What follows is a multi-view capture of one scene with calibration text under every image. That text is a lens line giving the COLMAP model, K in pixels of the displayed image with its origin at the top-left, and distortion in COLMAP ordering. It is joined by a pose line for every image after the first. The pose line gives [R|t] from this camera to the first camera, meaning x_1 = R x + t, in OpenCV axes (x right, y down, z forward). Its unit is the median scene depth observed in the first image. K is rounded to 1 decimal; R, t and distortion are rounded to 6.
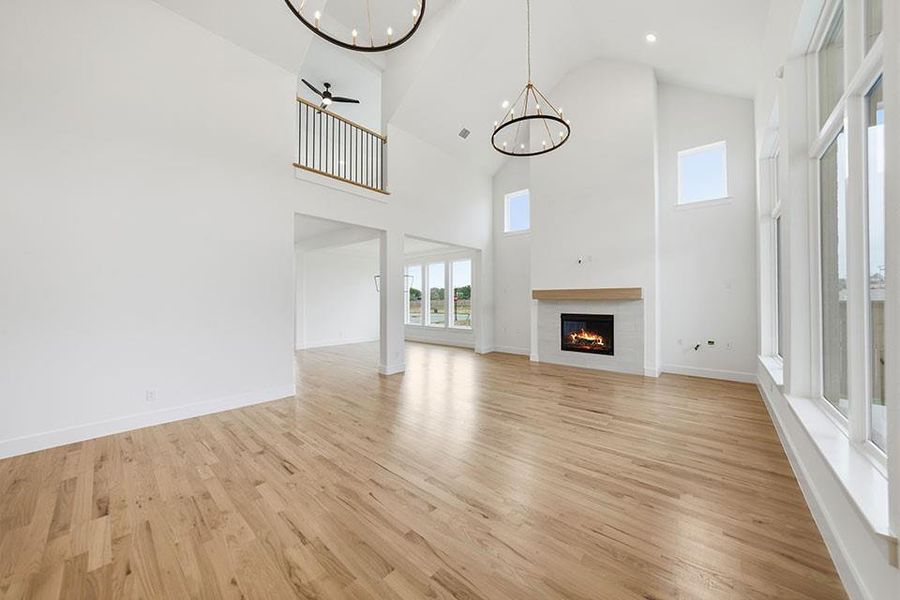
lens RADIAL K [[312.9, 0, 454.2], [0, 312.9, 298.4], [0, 0, 1]] dist [-0.019437, -0.000013]
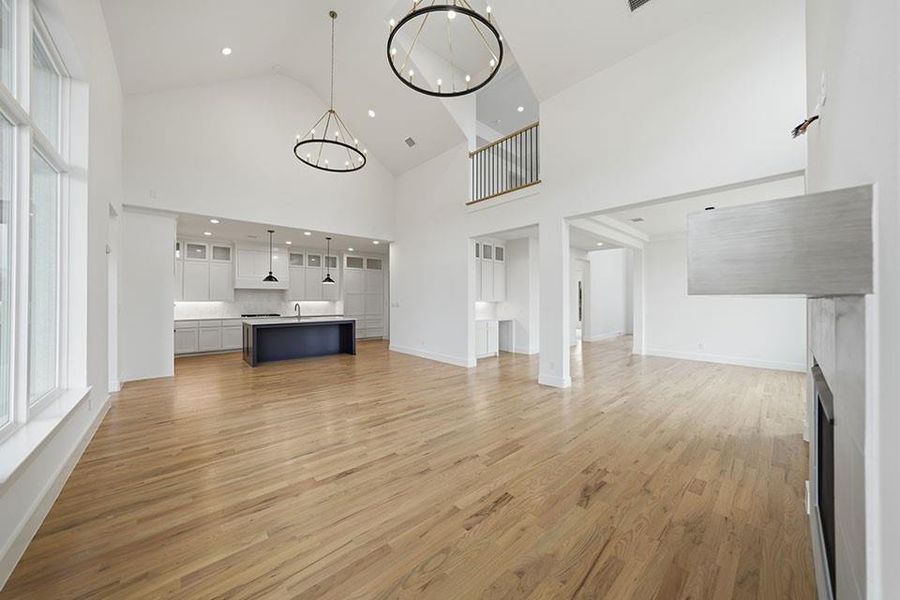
lens RADIAL K [[312.9, 0, 454.2], [0, 312.9, 298.4], [0, 0, 1]] dist [-0.019437, -0.000013]
pose [[-0.116262, -0.001485, -0.993217, 0.684667], [0.006368, 0.999977, -0.002240, 0.001379], [0.993198, -0.006585, -0.116250, 0.831555]]
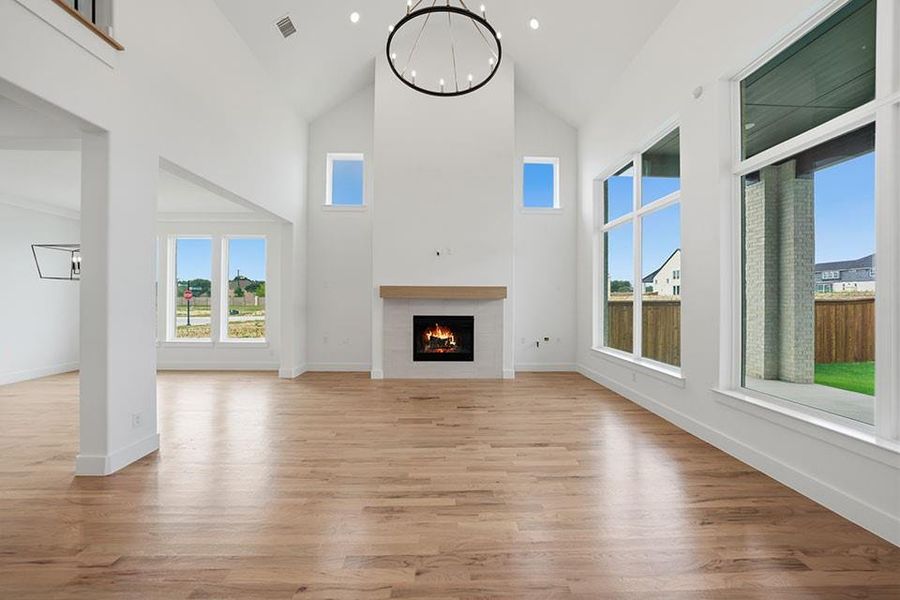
lens RADIAL K [[312.9, 0, 454.2], [0, 312.9, 298.4], [0, 0, 1]] dist [-0.019437, -0.000013]
pose [[0.737075, 0.007337, 0.675771, -0.144195], [-0.010583, 0.999944, 0.000686, 0.001940], [-0.675728, -0.007658, 0.737111, 0.370287]]
